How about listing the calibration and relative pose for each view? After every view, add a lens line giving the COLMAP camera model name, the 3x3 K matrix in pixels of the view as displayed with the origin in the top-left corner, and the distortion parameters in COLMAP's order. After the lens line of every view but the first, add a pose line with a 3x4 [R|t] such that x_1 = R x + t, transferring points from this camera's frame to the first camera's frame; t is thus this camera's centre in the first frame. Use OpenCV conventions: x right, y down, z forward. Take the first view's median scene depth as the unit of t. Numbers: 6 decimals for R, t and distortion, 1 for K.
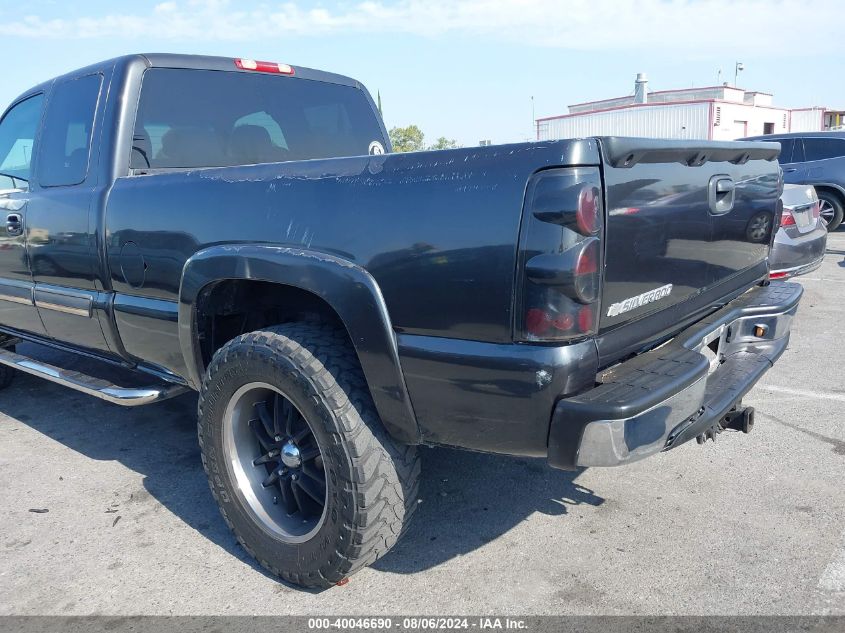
lens RADIAL K [[693.7, 0, 422.5], [0, 693.7, 316.5], [0, 0, 1]] dist [0.004688, 0.002277]
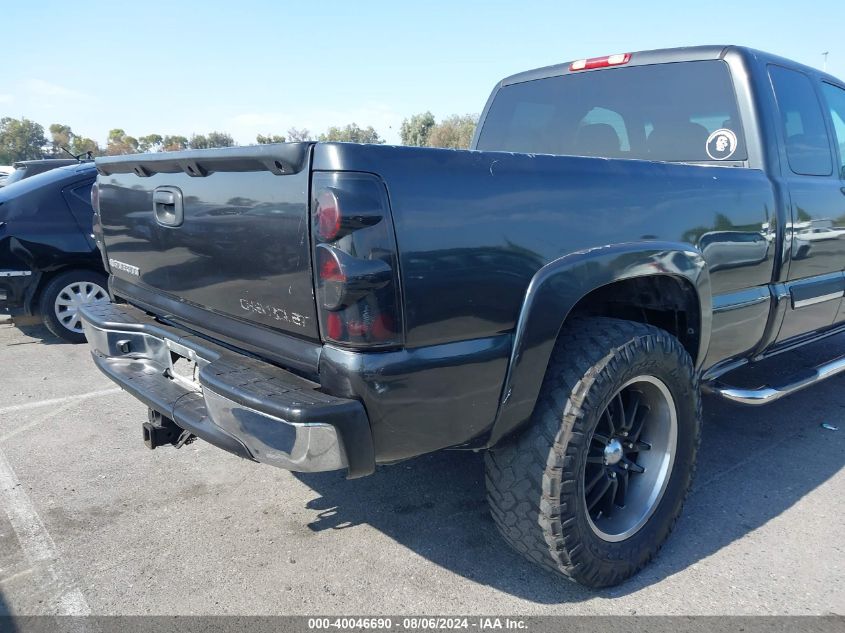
lens RADIAL K [[671.5, 0, 422.8], [0, 671.5, 341.7], [0, 0, 1]] dist [-0.027116, -0.001885]
pose [[-0.172258, 0.267821, -0.947945, 1.018600], [-0.194686, 0.934091, 0.299285, -0.272282], [0.965621, 0.236105, -0.108763, 1.168624]]
